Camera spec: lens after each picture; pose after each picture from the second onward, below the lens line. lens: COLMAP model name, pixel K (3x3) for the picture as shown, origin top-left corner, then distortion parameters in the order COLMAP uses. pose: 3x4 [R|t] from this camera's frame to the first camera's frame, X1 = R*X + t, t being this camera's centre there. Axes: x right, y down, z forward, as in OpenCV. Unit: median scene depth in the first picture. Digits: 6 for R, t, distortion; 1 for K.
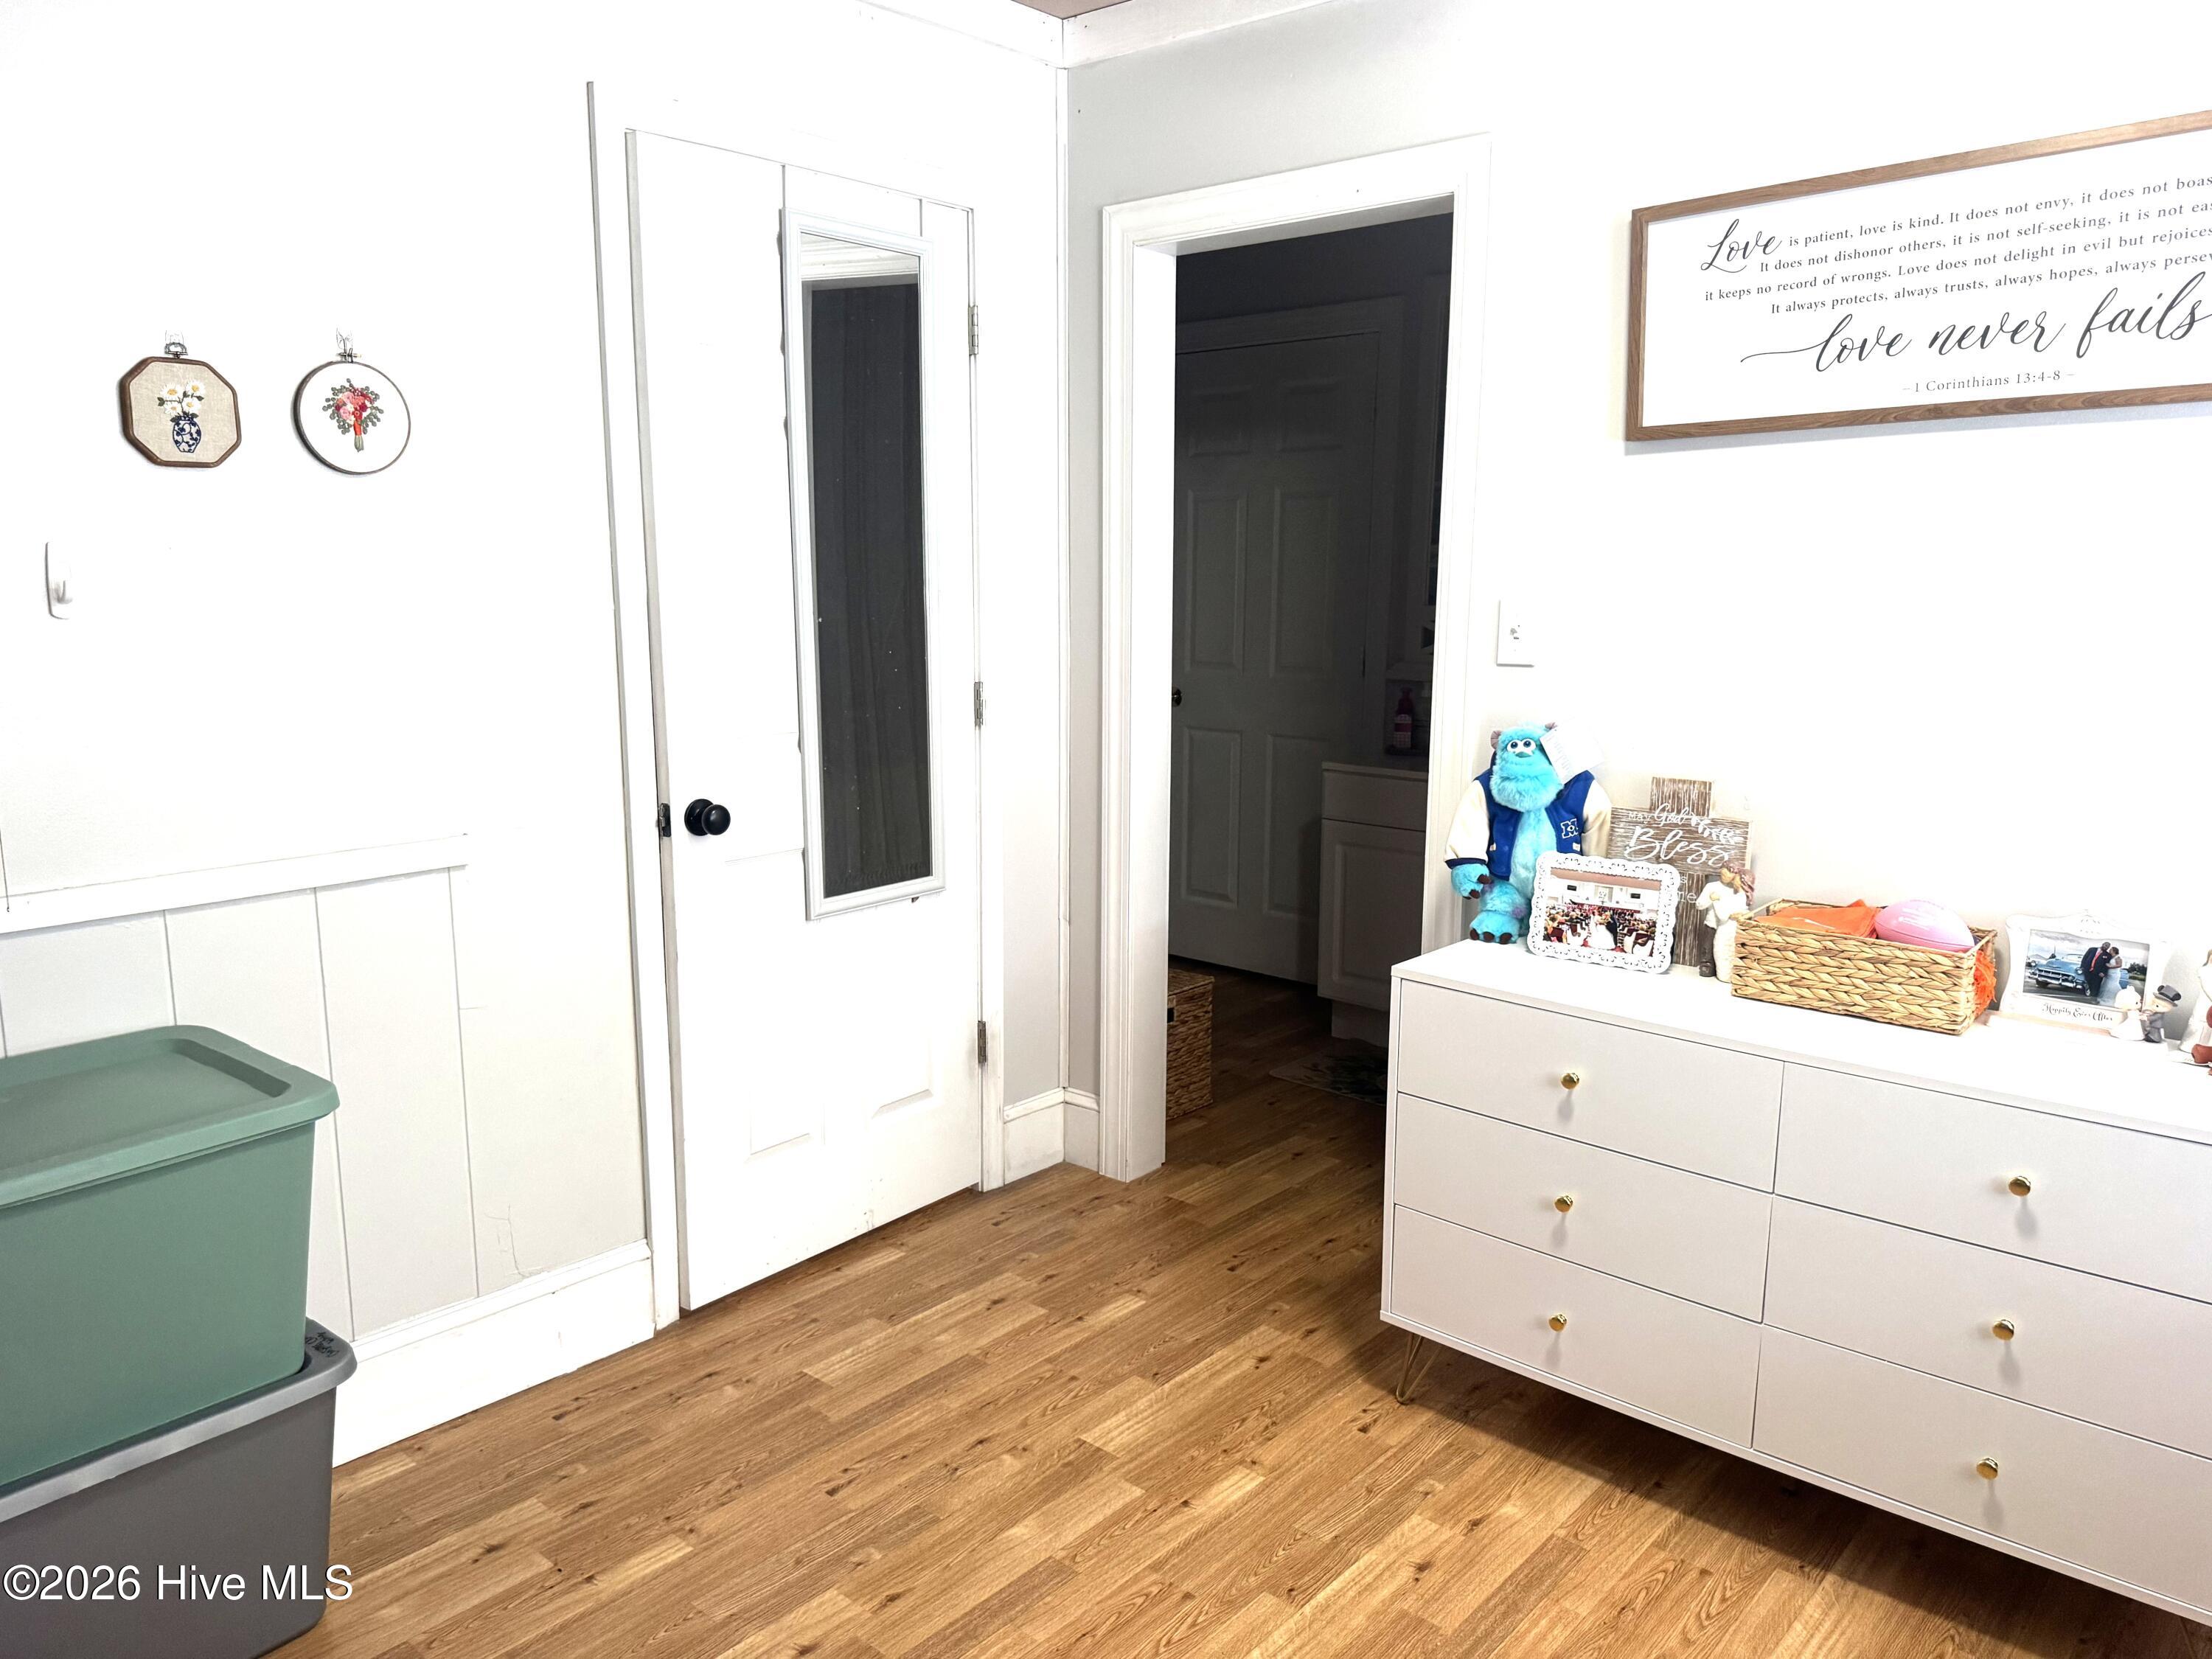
lens RADIAL K [[1568.7, 0, 1101.7], [0, 1568.7, 833.5], [0, 0, 1]] dist [0.080864, -0.102347]
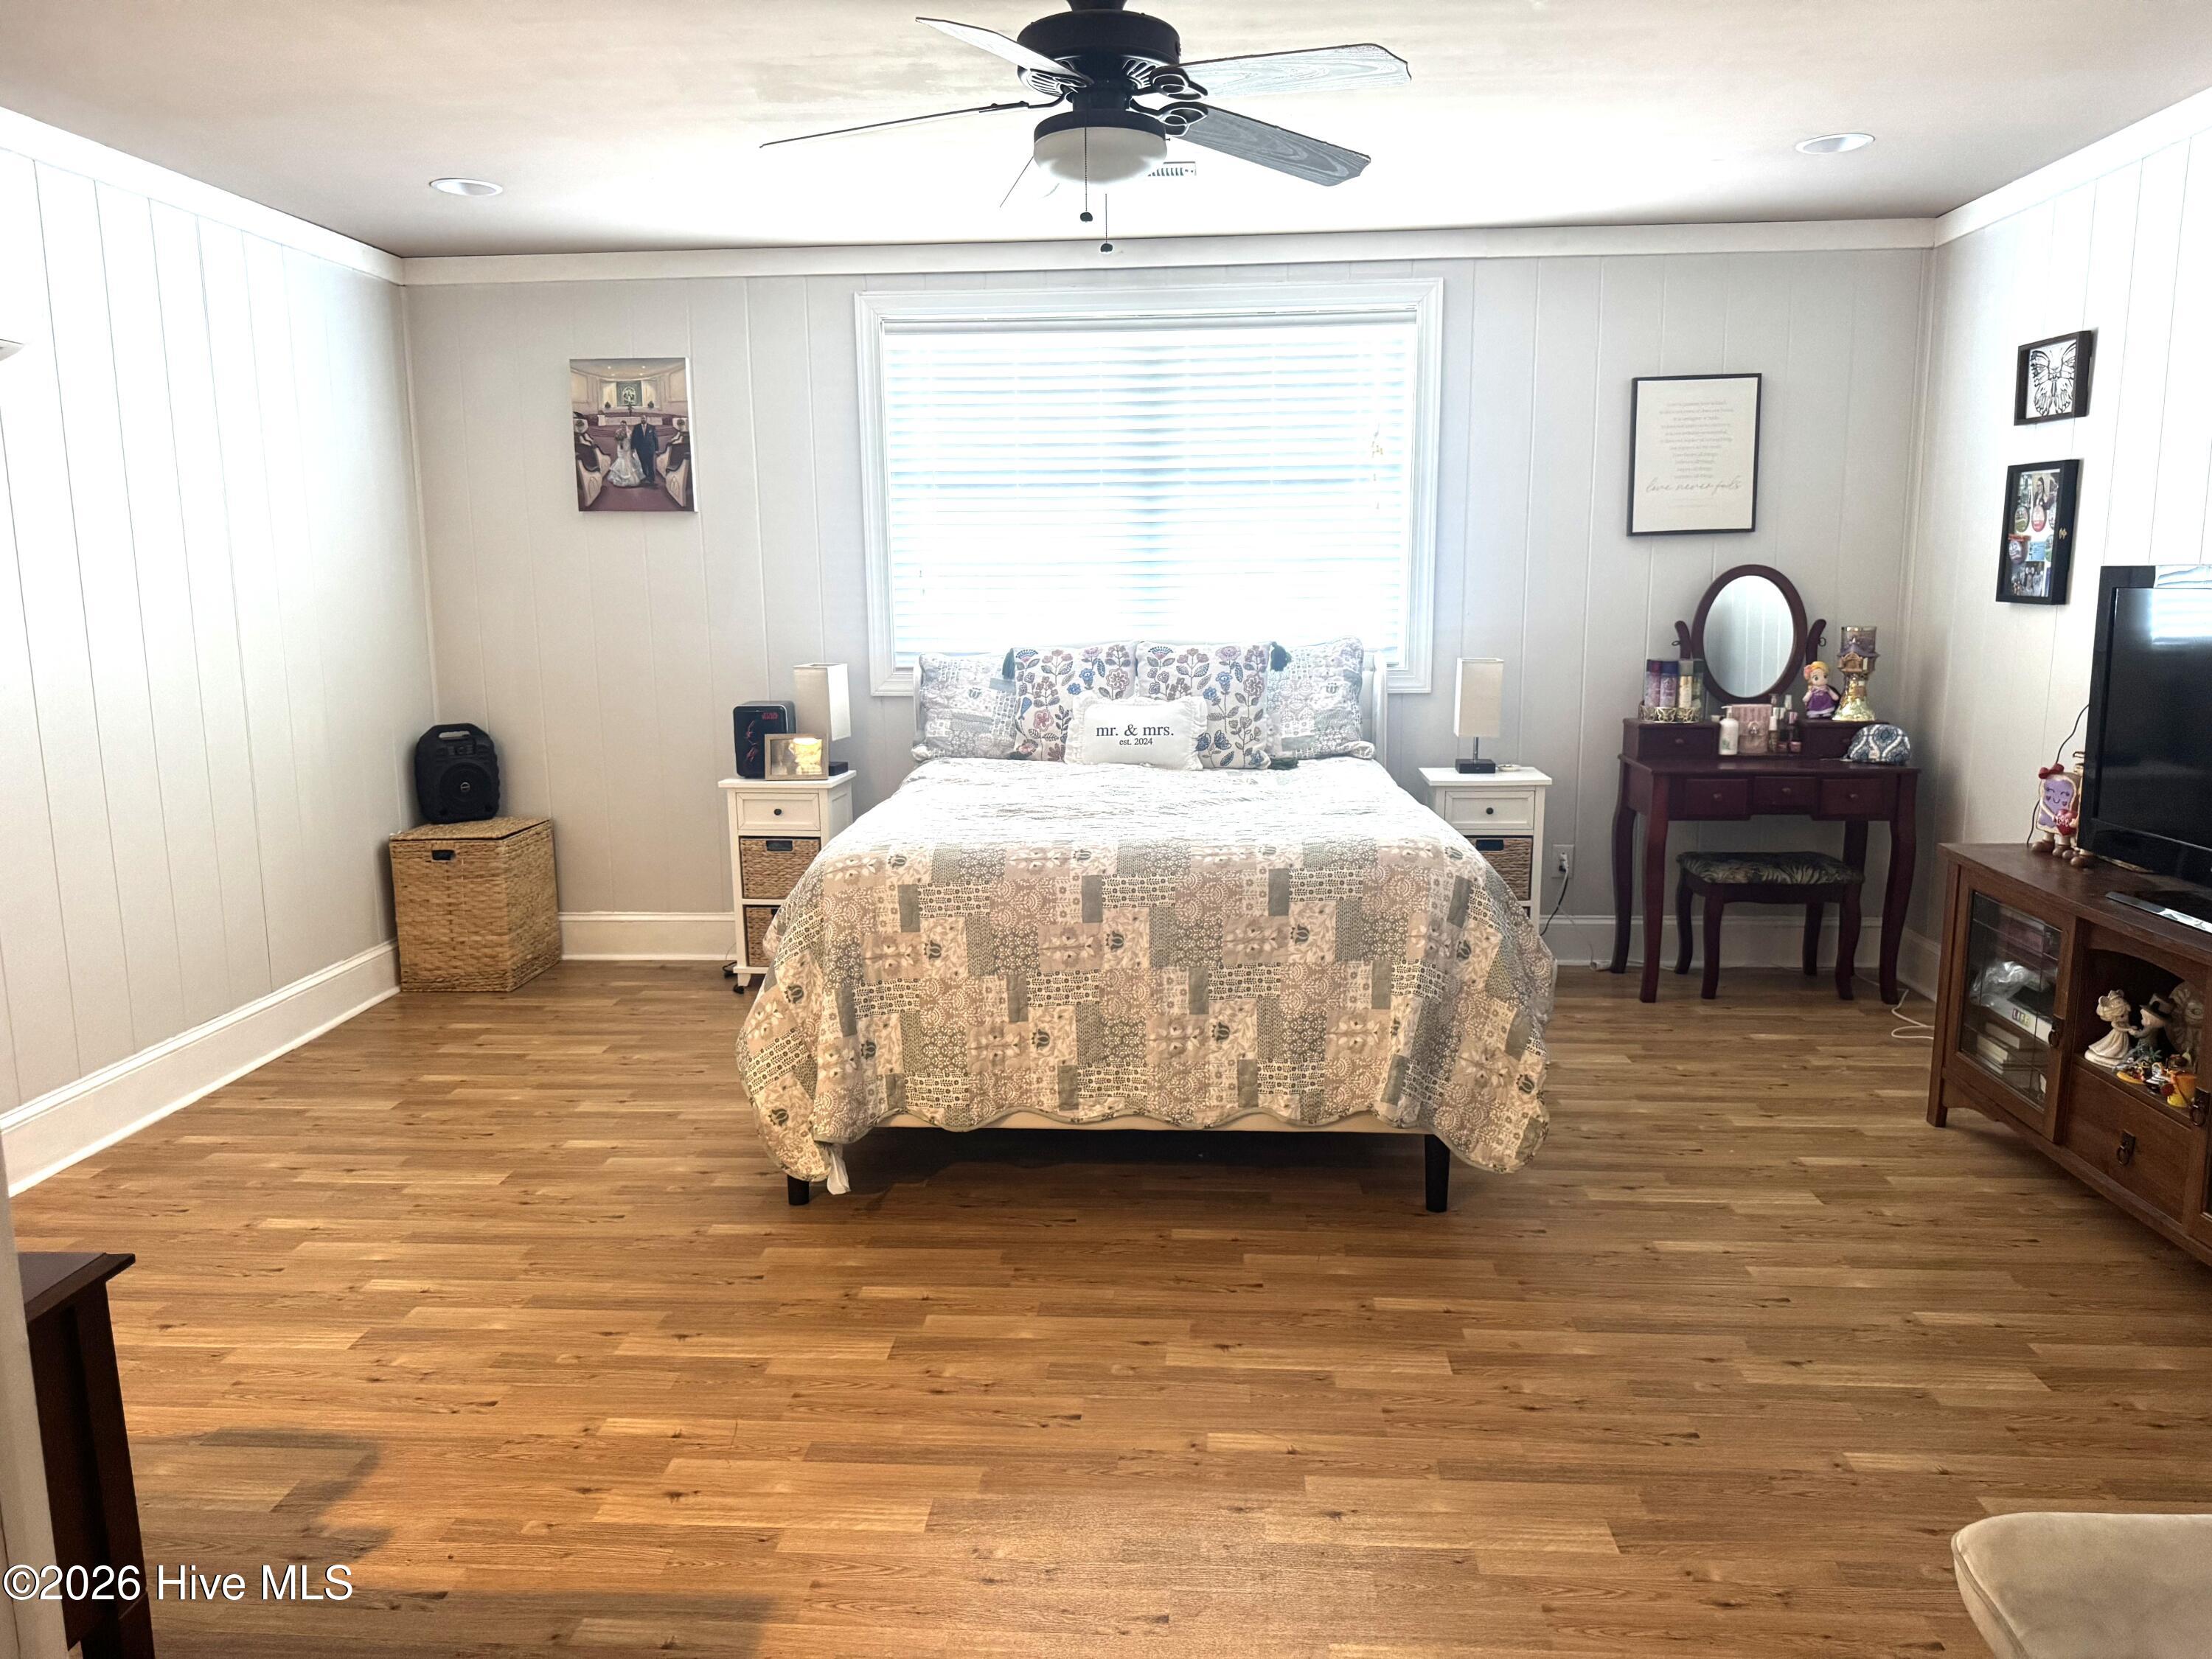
lens RADIAL K [[1568.7, 0, 1102.7], [0, 1568.7, 832.5], [0, 0, 1]] dist [0.080864, -0.102347]
pose [[-0.612265, -0.114041, 0.782385, -0.725212], [0.139014, 0.958601, 0.248514, -0.302019], [-0.778336, 0.260919, -0.571064, 1.829535]]
